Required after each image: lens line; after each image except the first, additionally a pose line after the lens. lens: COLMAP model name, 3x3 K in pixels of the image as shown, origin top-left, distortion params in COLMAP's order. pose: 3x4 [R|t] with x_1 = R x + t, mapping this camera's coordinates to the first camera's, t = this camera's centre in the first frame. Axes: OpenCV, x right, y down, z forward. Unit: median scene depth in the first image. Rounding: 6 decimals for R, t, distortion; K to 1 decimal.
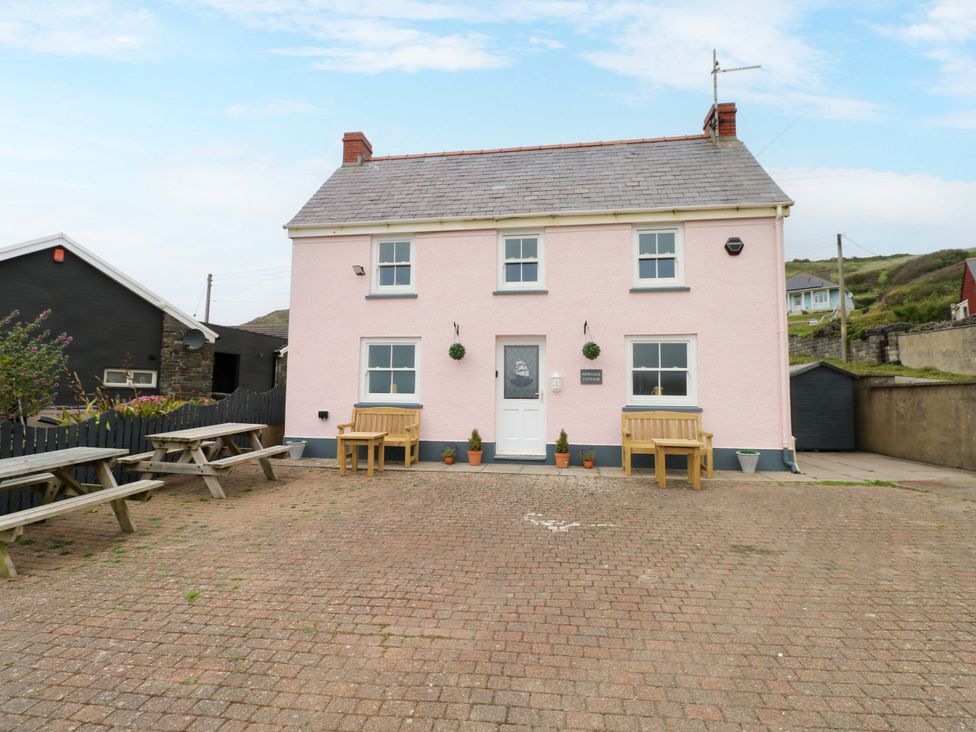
lens RADIAL K [[507.3, 0, 483.7], [0, 507.3, 355.3], [0, 0, 1]] dist [-0.002080, -0.012113]
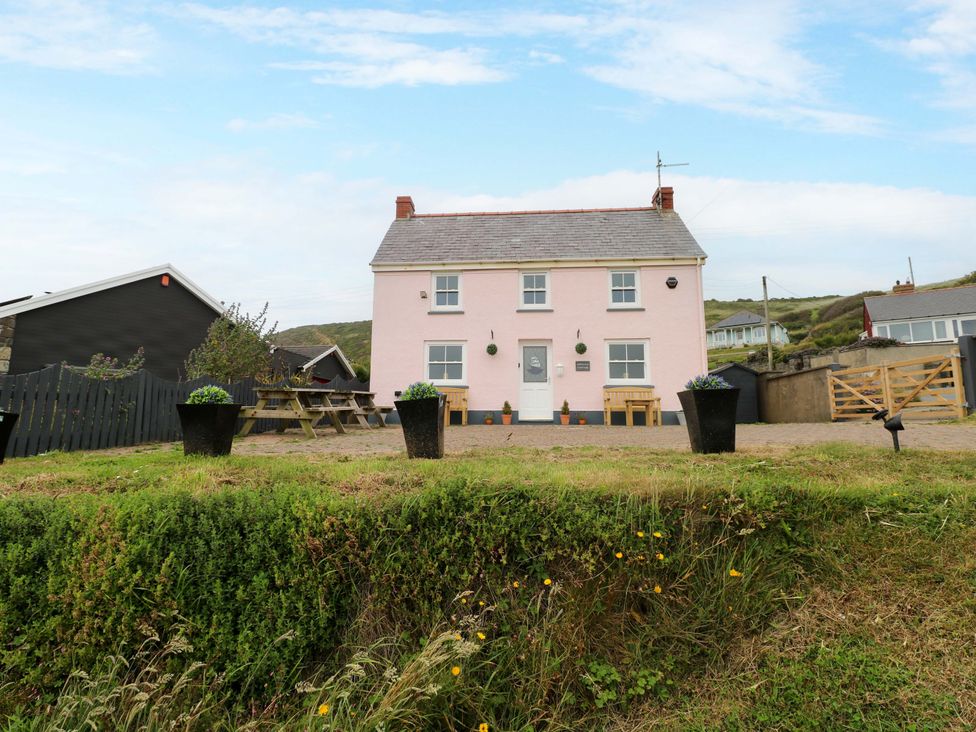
lens RADIAL K [[507.3, 0, 483.7], [0, 507.3, 355.3], [0, 0, 1]] dist [-0.002080, -0.012113]
pose [[0.997038, 0.007022, 0.076593, -0.183877], [-0.001715, 0.997605, -0.069143, 0.106805], [-0.076895, 0.068807, 0.994662, -0.449730]]
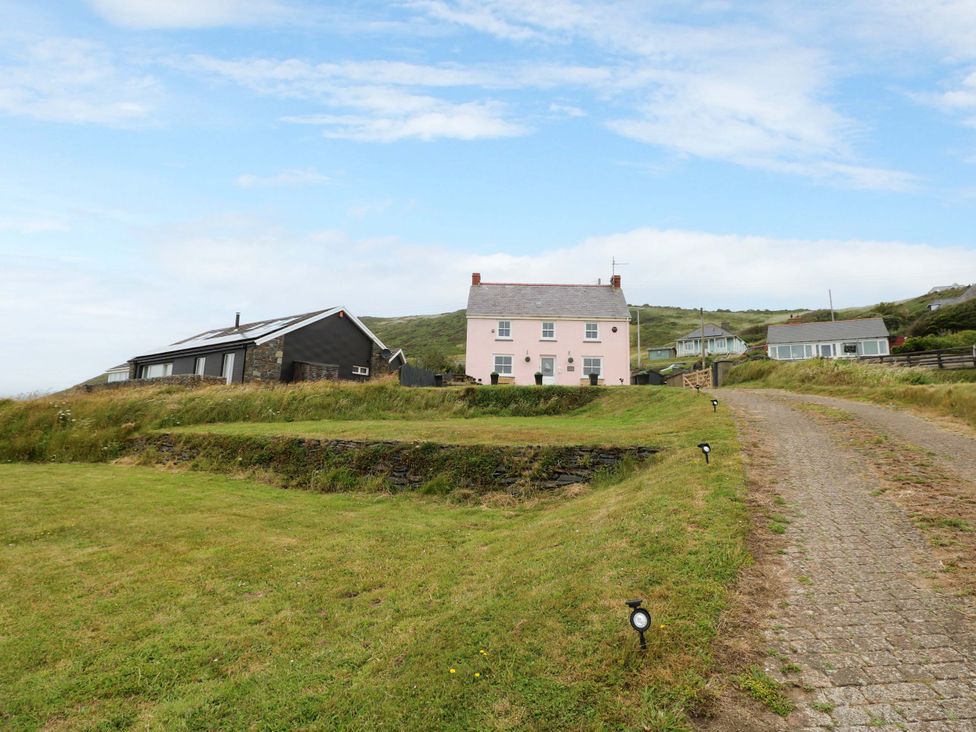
lens RADIAL K [[526.5, 0, 501.8], [0, 526.5, 348.4], [0, 0, 1]] dist [-0.000947, -0.000193]
pose [[0.990099, 0.037507, 0.135264, -0.602257], [-0.026672, 0.996354, -0.081044, 0.177294], [-0.137811, 0.076634, 0.987489, -1.990842]]
